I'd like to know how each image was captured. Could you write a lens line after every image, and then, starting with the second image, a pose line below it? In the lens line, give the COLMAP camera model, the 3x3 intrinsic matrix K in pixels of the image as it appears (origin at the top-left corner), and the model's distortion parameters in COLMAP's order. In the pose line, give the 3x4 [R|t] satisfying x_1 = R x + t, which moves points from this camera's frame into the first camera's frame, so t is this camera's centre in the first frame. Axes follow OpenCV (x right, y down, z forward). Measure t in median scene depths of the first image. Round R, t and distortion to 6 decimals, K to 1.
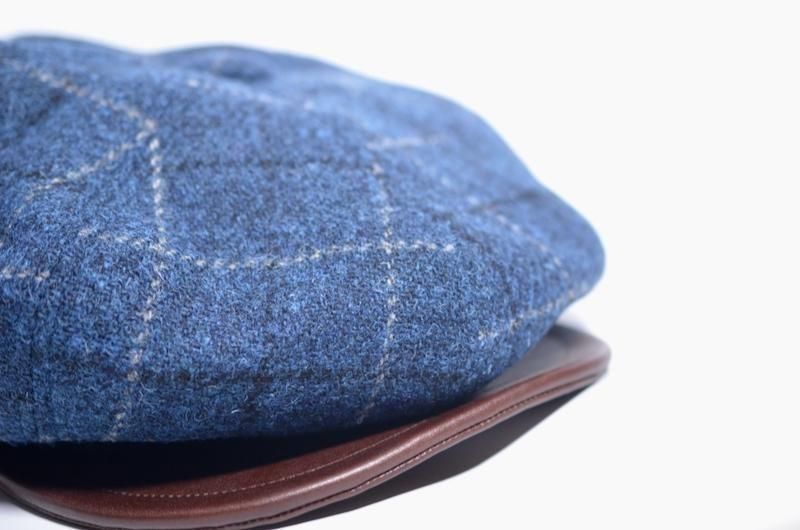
lens RADIAL K [[1460.7, 0, 400.0], [0, 1460.7, 265.0], [0, 0, 1]] dist [0.063548, -0.067387]
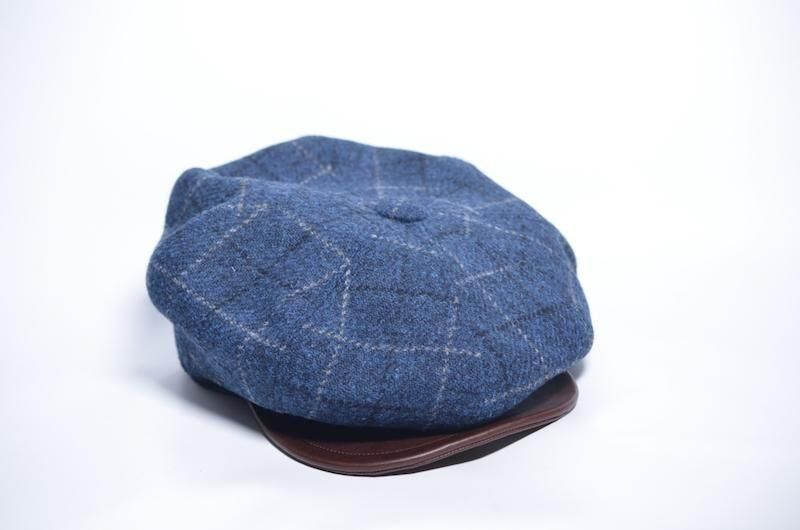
lens RADIAL K [[1364.1, 0, 400.0], [0, 1364.1, 265.0], [0, 0, 1]] dist [0.034456, -0.013531]
pose [[0.971323, 0.148338, -0.185818, 0.262146], [-0.118520, 0.979572, 0.162453, -0.429312], [0.206120, -0.135771, 0.969062, -0.843610]]
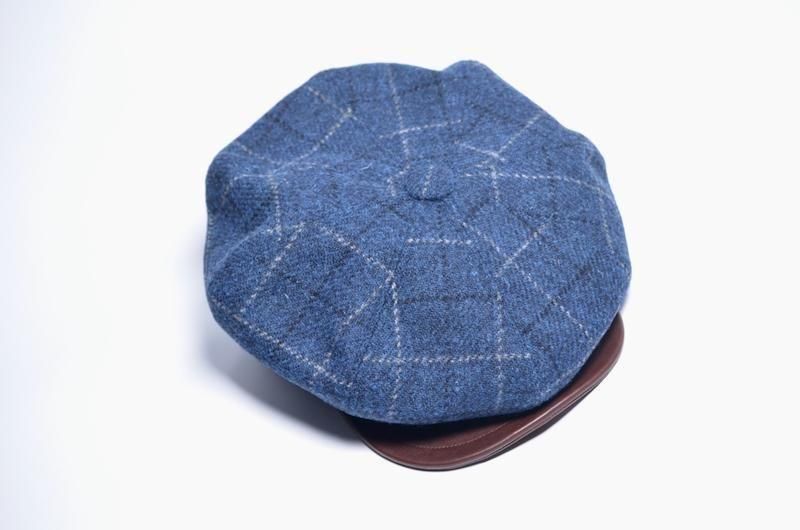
lens RADIAL K [[1364.1, 0, 400.0], [0, 1364.1, 265.0], [0, 0, 1]] dist [0.034456, -0.013531]
pose [[0.980926, 0.036043, -0.191013, 0.231716], [0.068591, 0.855271, 0.513622, -1.193036], [0.181880, -0.516927, 0.836485, -0.677570]]
